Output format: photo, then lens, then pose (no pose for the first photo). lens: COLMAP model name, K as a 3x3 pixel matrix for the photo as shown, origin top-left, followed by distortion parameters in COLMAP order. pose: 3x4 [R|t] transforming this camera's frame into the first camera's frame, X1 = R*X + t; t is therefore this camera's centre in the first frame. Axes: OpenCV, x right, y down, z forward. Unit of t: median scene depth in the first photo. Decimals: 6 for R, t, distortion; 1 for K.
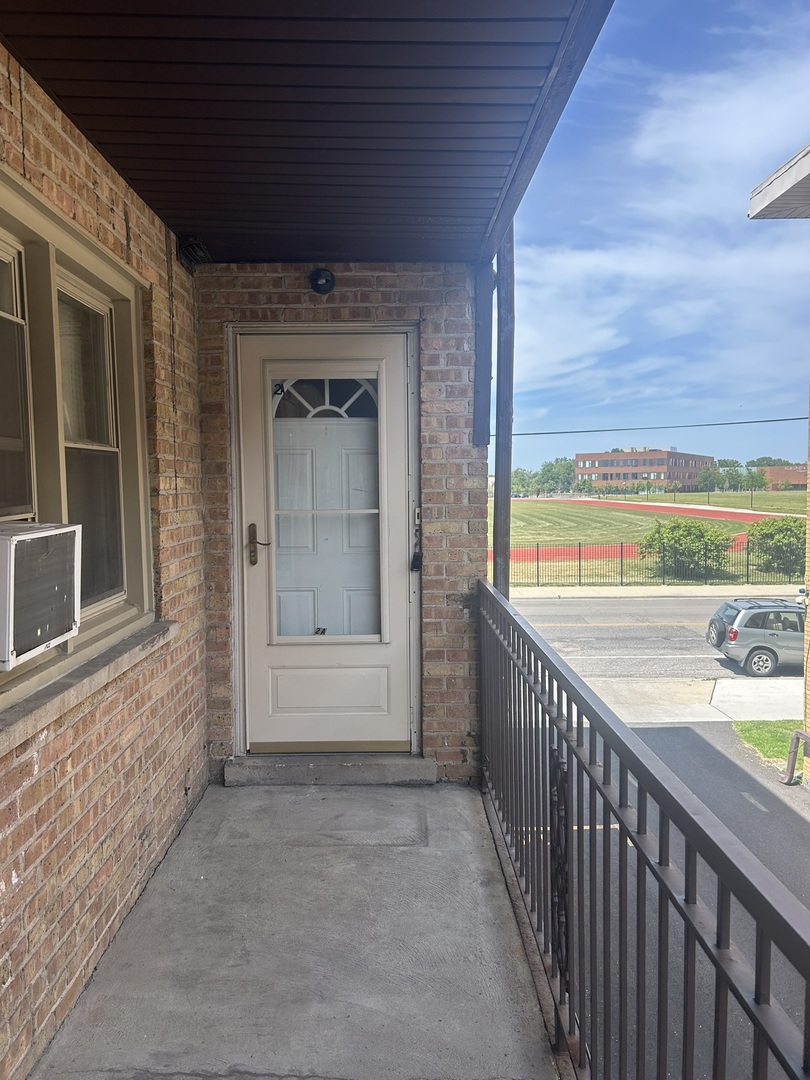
lens RADIAL K [[809.8, 0, 403.6], [0, 809.8, 541.5], [0, 0, 1]] dist [0.005402, -0.019324]
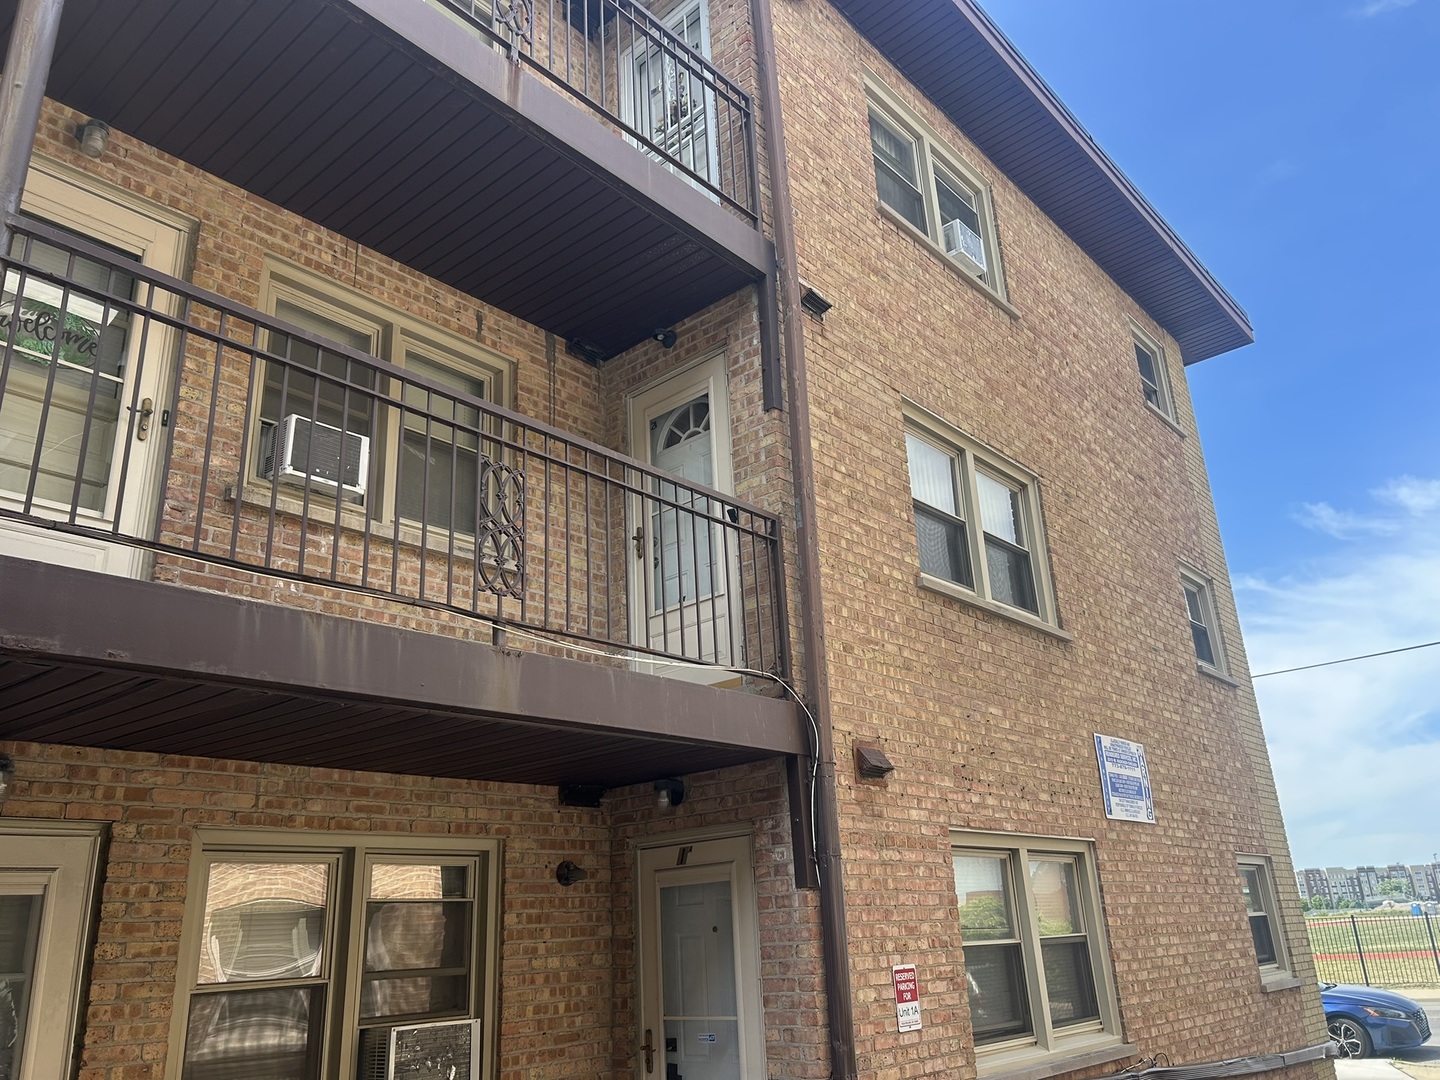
lens RADIAL K [[1079.7, 0, 722.4], [0, 1079.7, 541.5], [0, 0, 1]] dist [0.005402, -0.019324]
pose [[0.740558, -0.255706, -0.621440, 0.969009], [-0.008881, 0.920968, -0.389537, 0.666054], [0.671934, 0.293994, 0.679760, -0.047043]]
